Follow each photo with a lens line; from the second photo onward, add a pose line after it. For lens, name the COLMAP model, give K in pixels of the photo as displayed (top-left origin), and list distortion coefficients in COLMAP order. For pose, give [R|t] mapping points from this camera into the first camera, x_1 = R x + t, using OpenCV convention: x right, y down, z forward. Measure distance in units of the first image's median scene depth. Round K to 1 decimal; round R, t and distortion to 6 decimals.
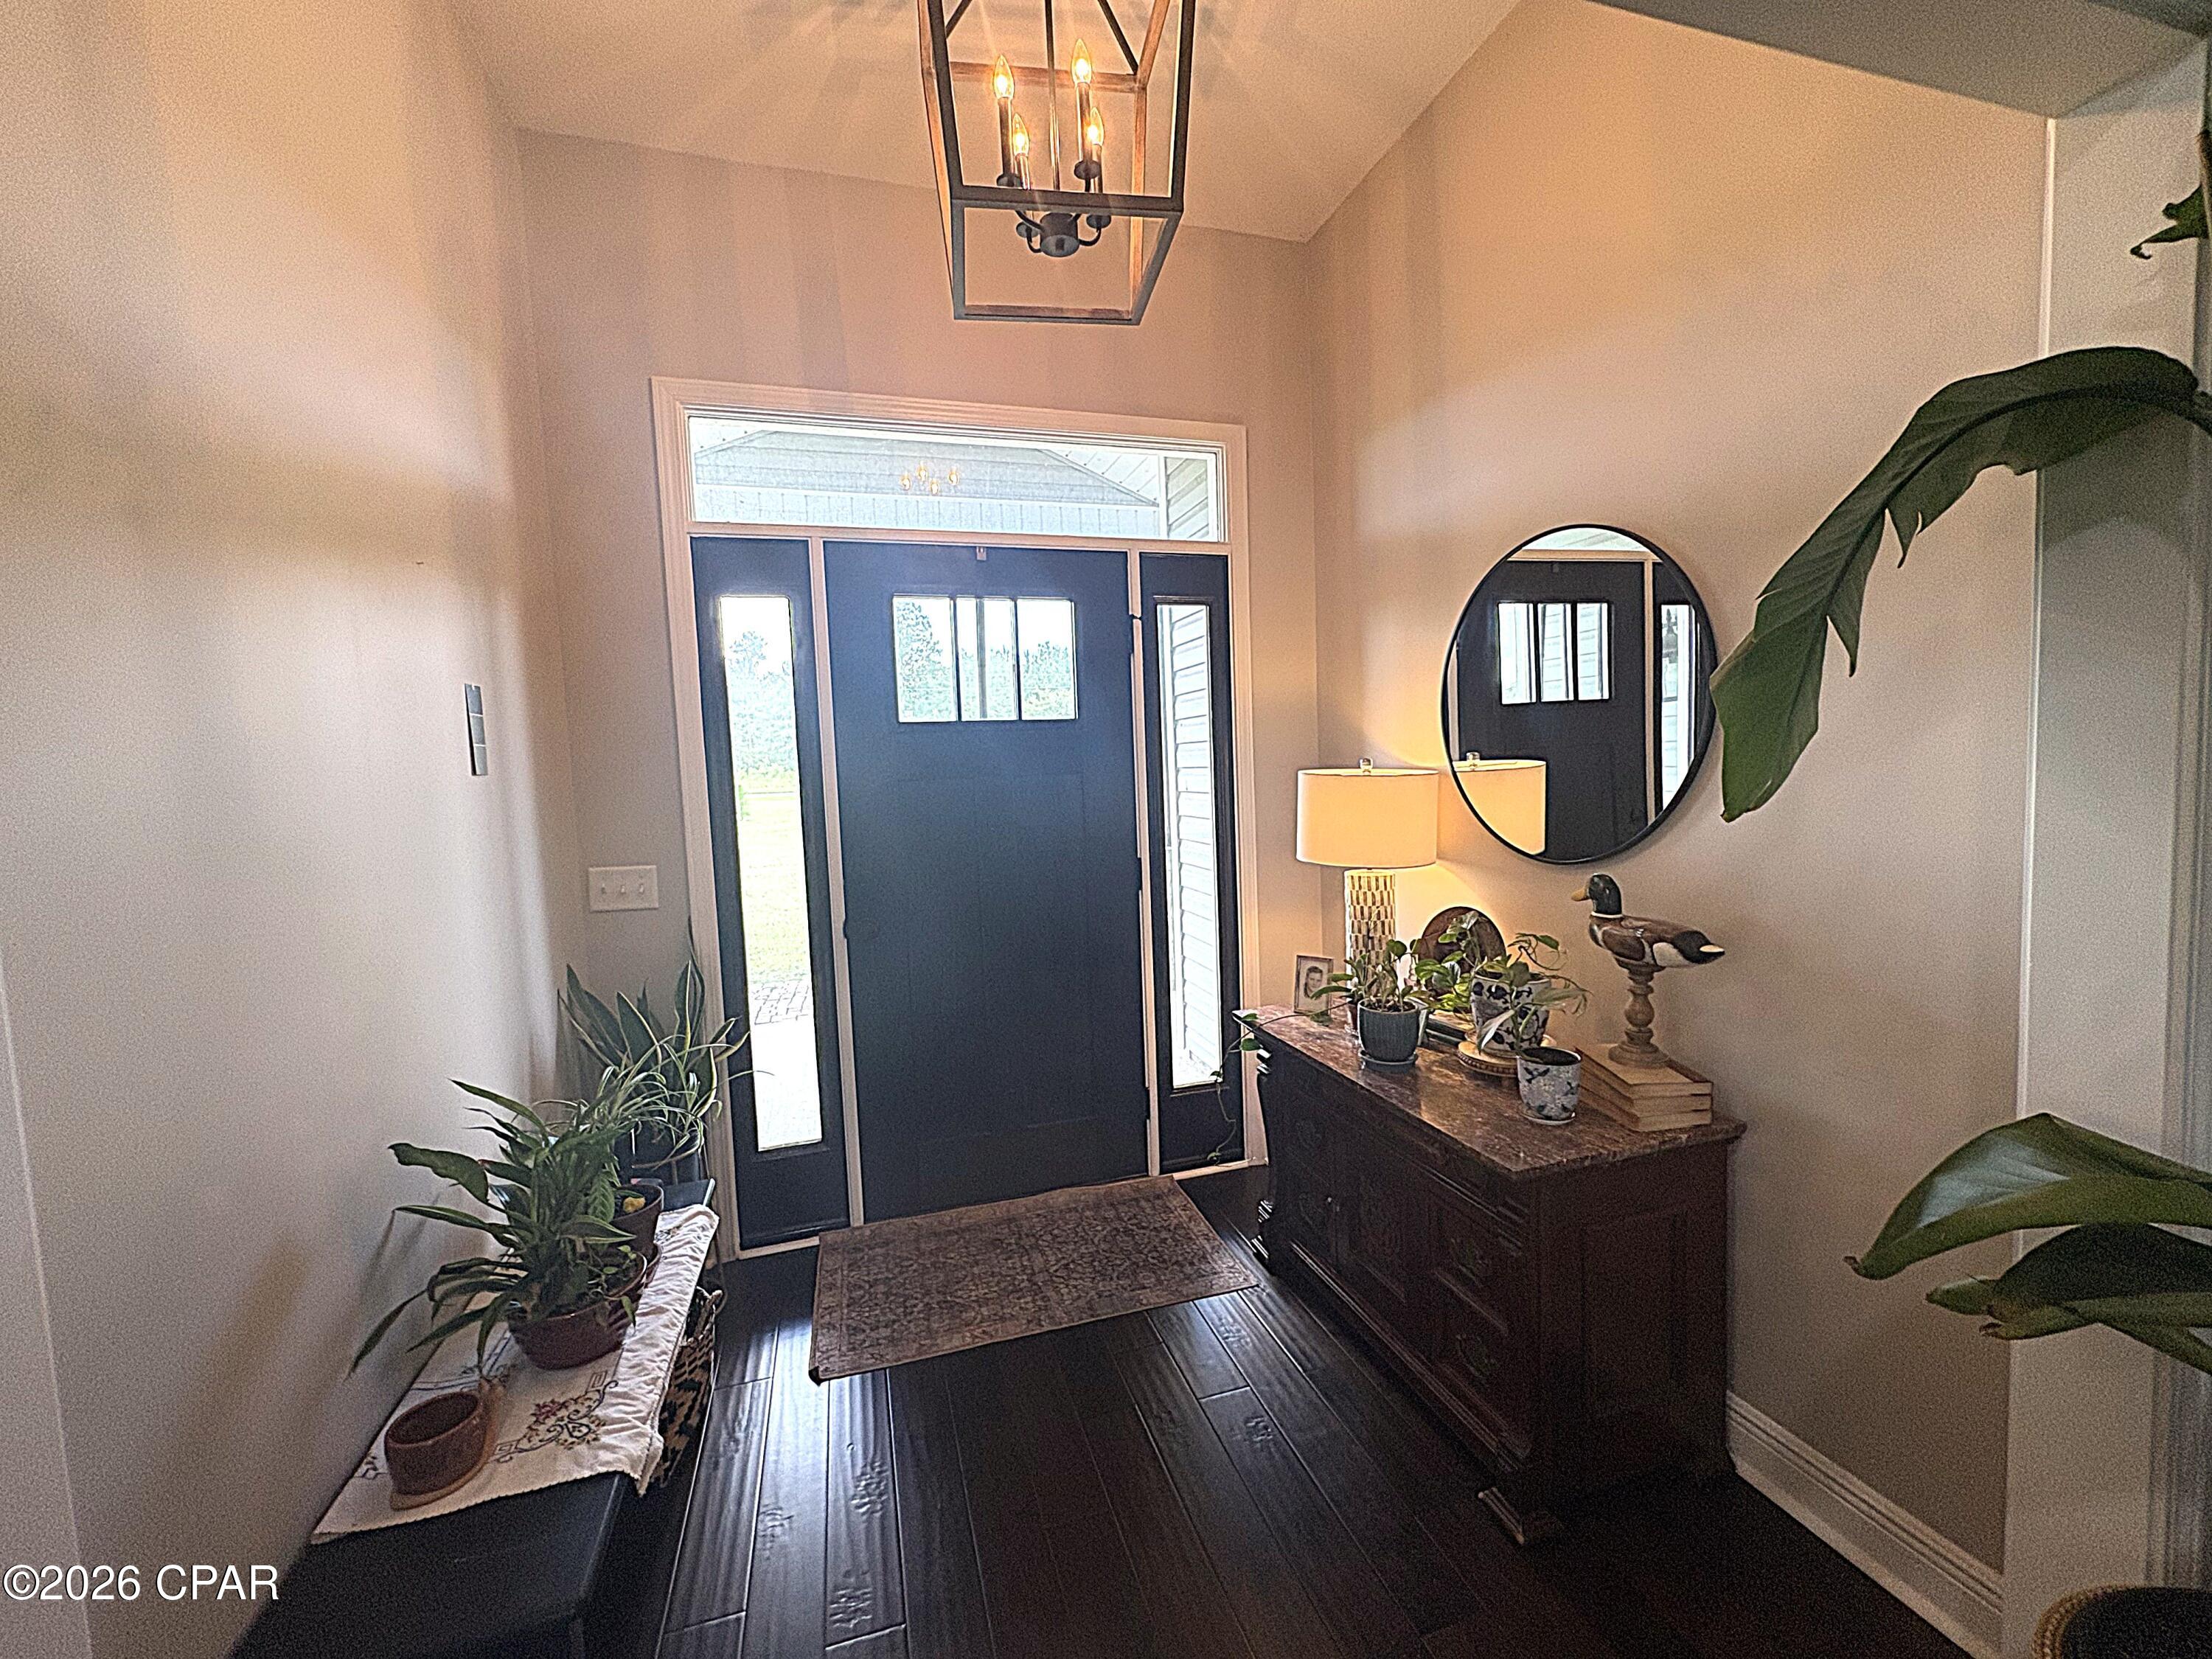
lens RADIAL K [[882.3, 0, 1103.1], [0, 882.3, 833.5], [0, 0, 1]] dist [-0.001879, 0.000059]
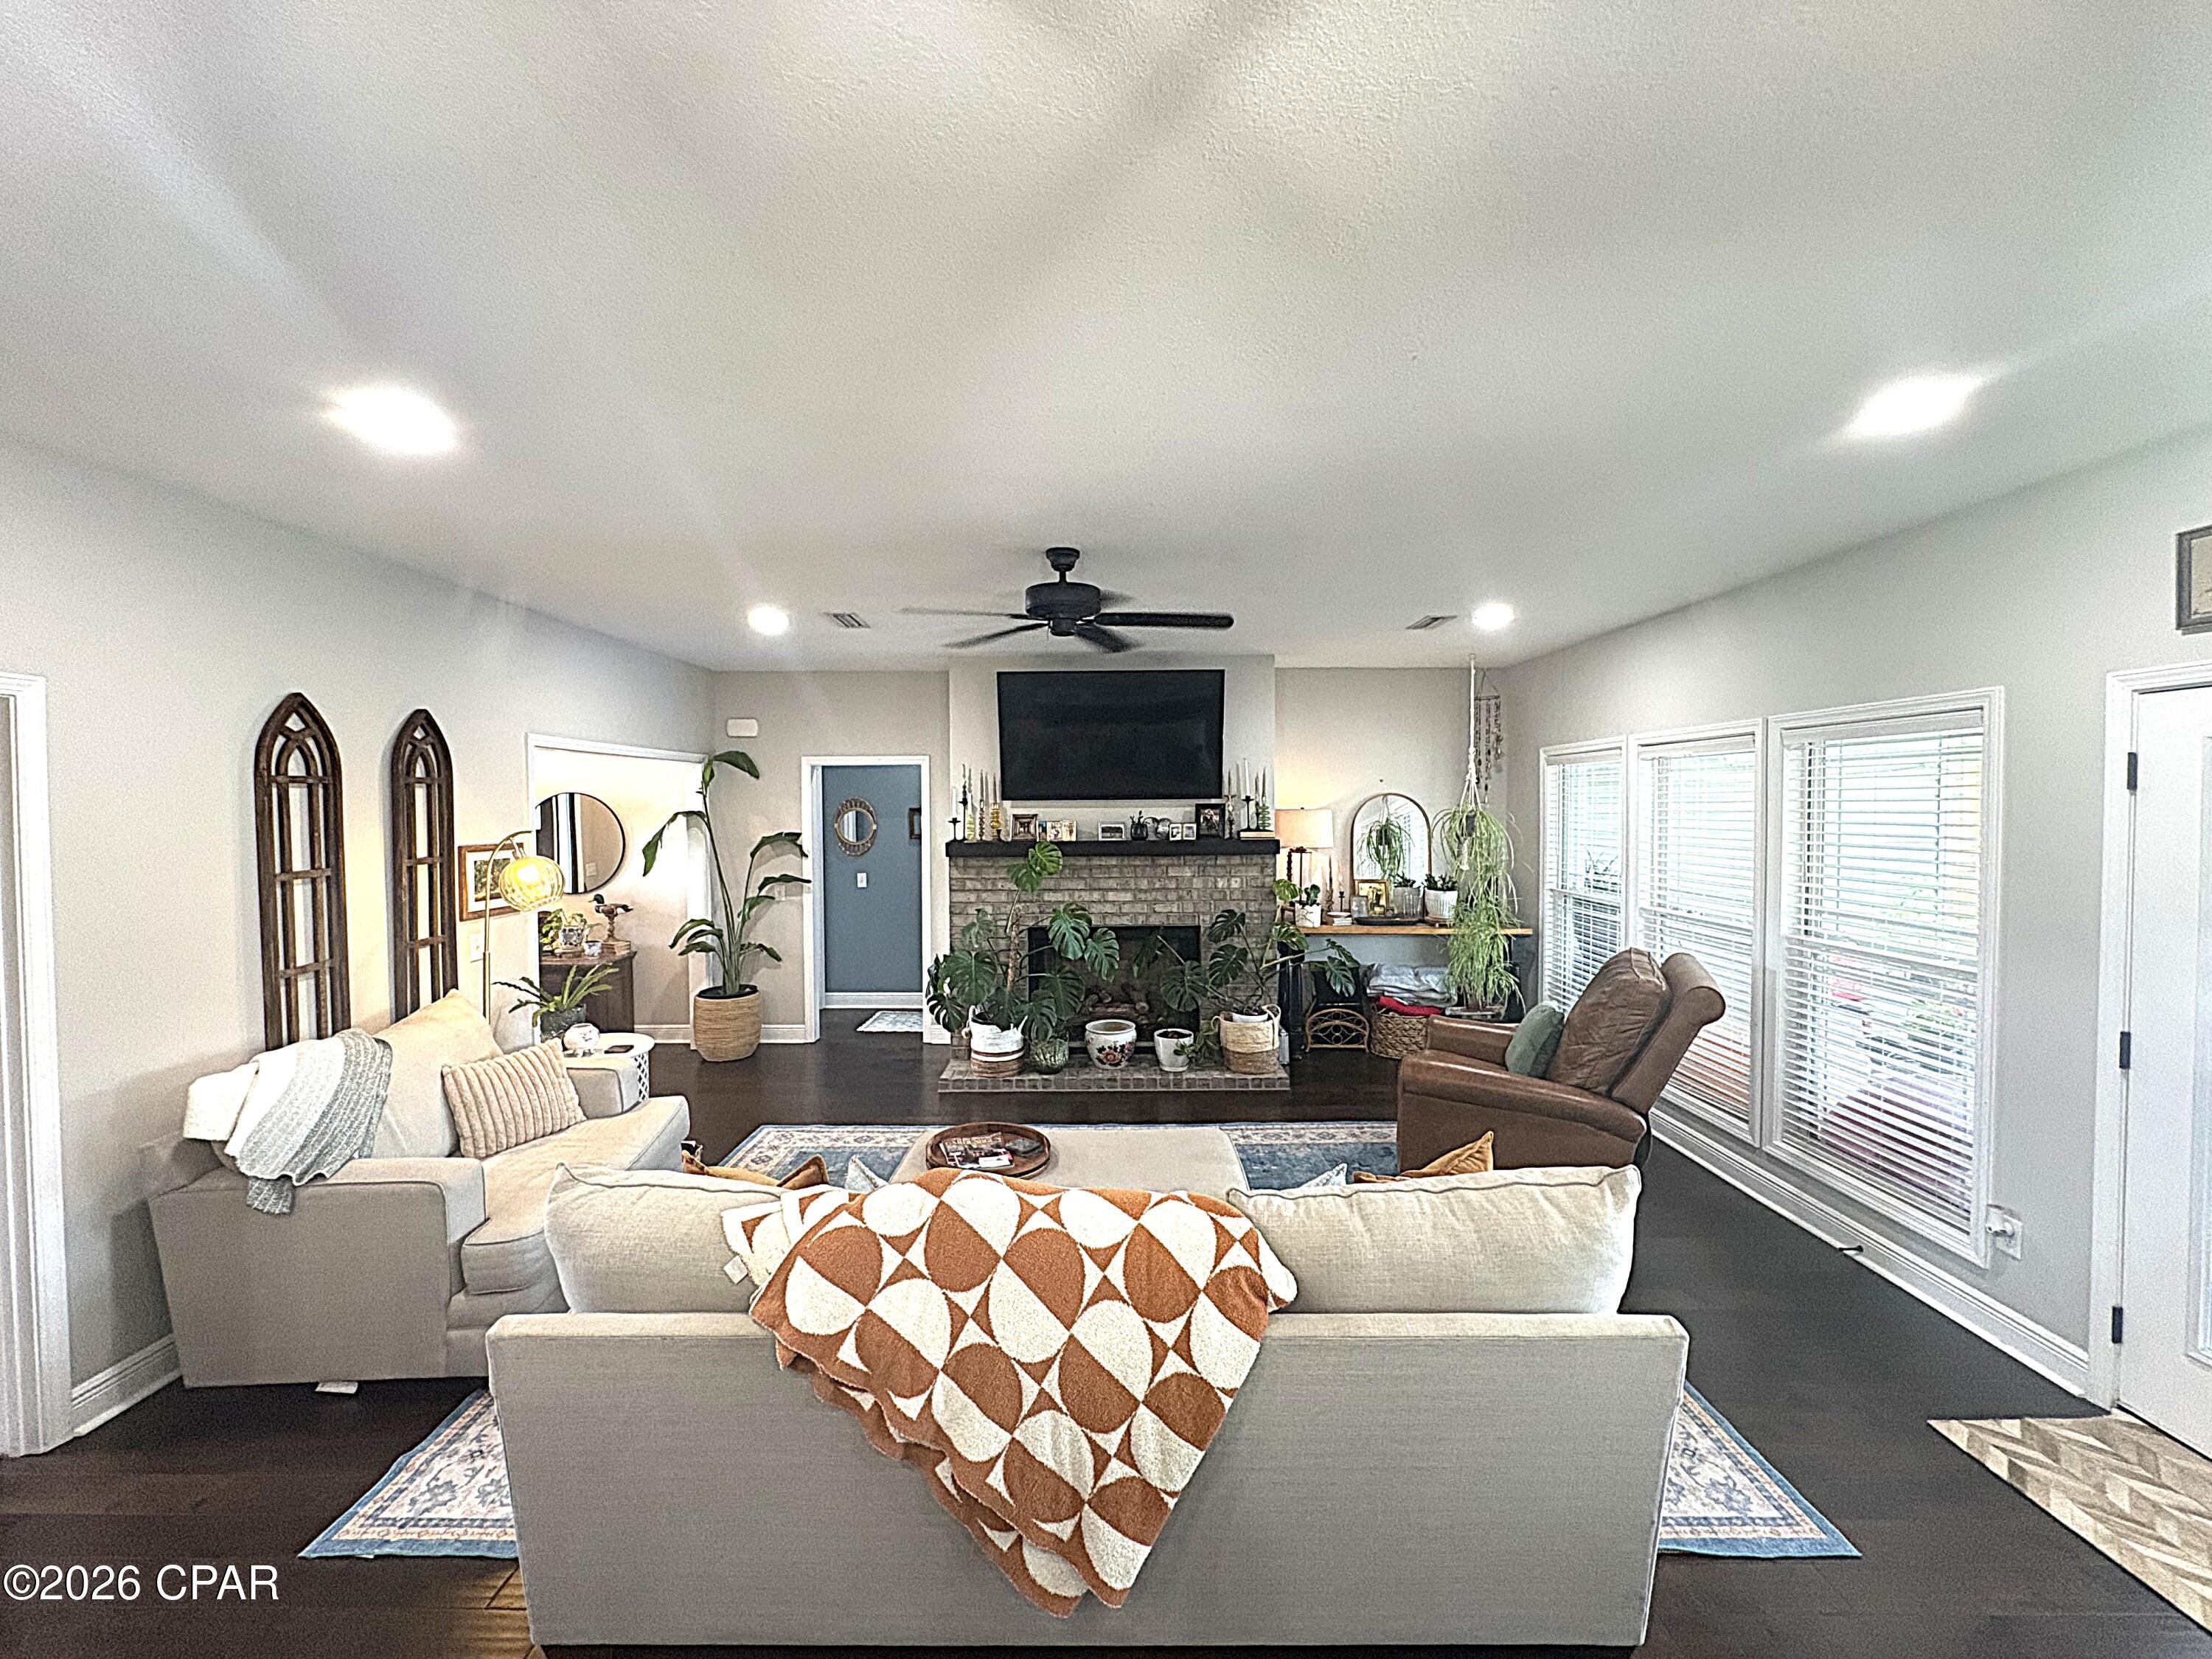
lens RADIAL K [[882.3, 0, 1107.1], [0, 882.3, 827.2], [0, 0, 1]] dist [-0.001879, 0.000059]
pose [[0.281111, 0.008717, 0.959636, -2.480379], [0.061877, 0.997713, -0.027189, 0.002517], [-0.957678, 0.067023, 0.279928, -2.180936]]
